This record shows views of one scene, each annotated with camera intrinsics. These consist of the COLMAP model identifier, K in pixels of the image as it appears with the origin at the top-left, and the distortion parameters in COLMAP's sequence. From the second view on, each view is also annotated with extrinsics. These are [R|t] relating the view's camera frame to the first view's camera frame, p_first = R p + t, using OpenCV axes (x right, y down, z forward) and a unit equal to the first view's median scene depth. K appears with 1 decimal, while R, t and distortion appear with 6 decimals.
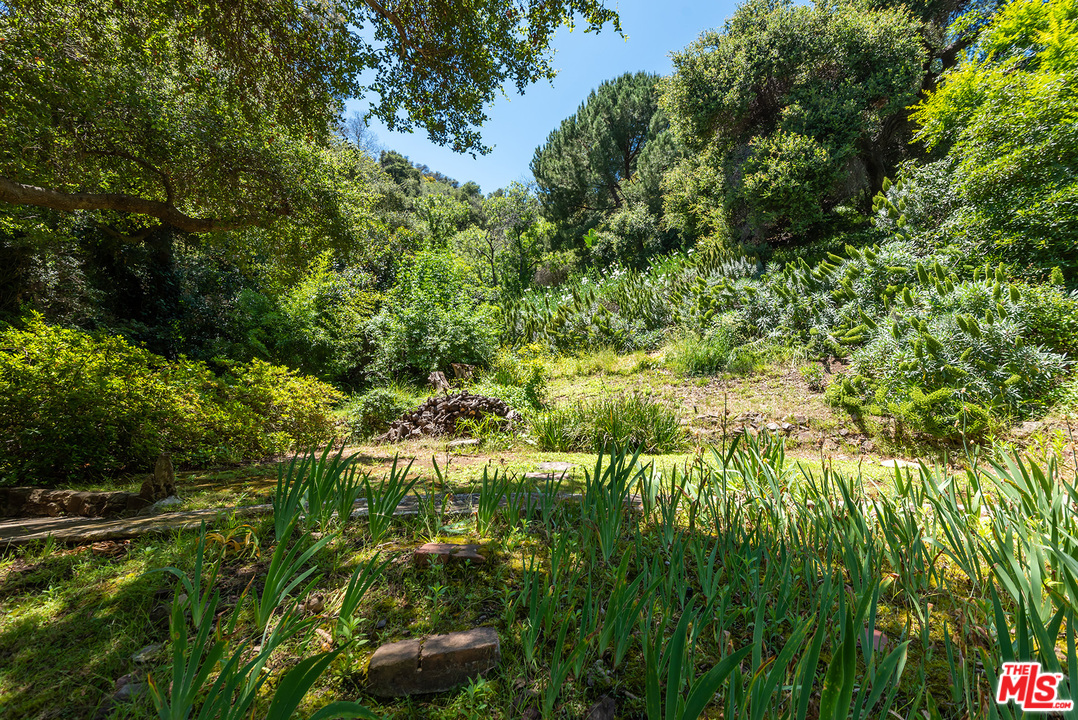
lens RADIAL K [[478.3, 0, 567.8], [0, 478.3, 365.9], [0, 0, 1]] dist [-0.000119, -0.006145]
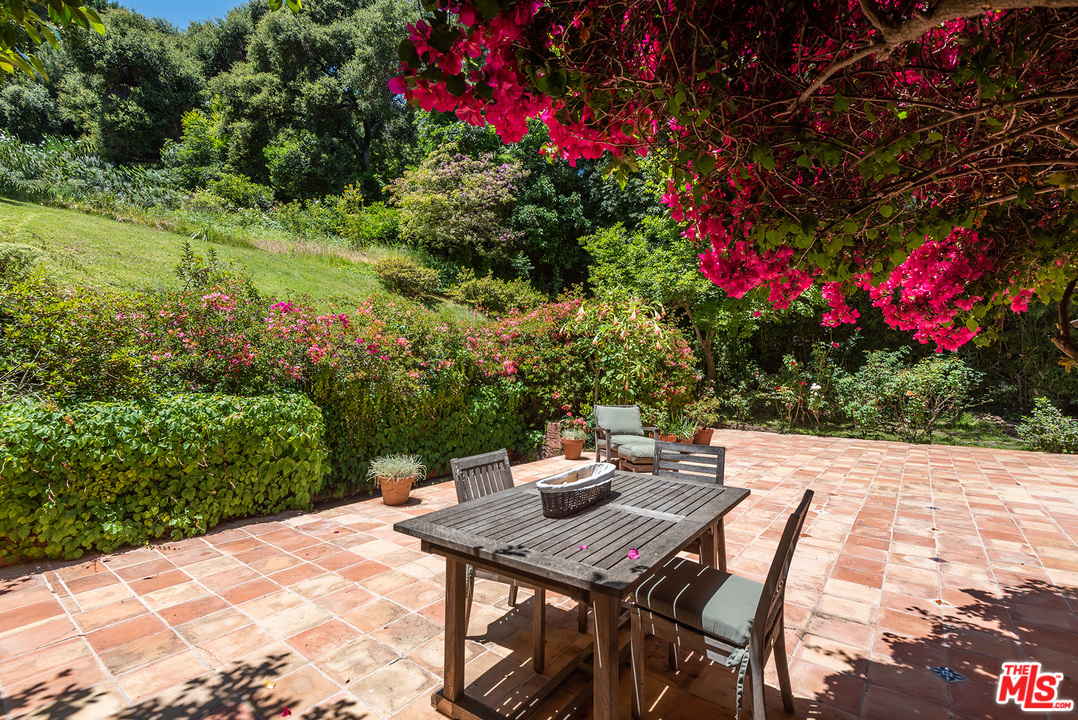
lens RADIAL K [[478.3, 0, 567.8], [0, 478.3, 365.9], [0, 0, 1]] dist [-0.000119, -0.006145]
pose [[0.566796, 0.007752, 0.823822, -0.127057], [-0.110657, 0.991611, 0.066802, 0.266851], [-0.816393, -0.129025, 0.562899, -1.675532]]
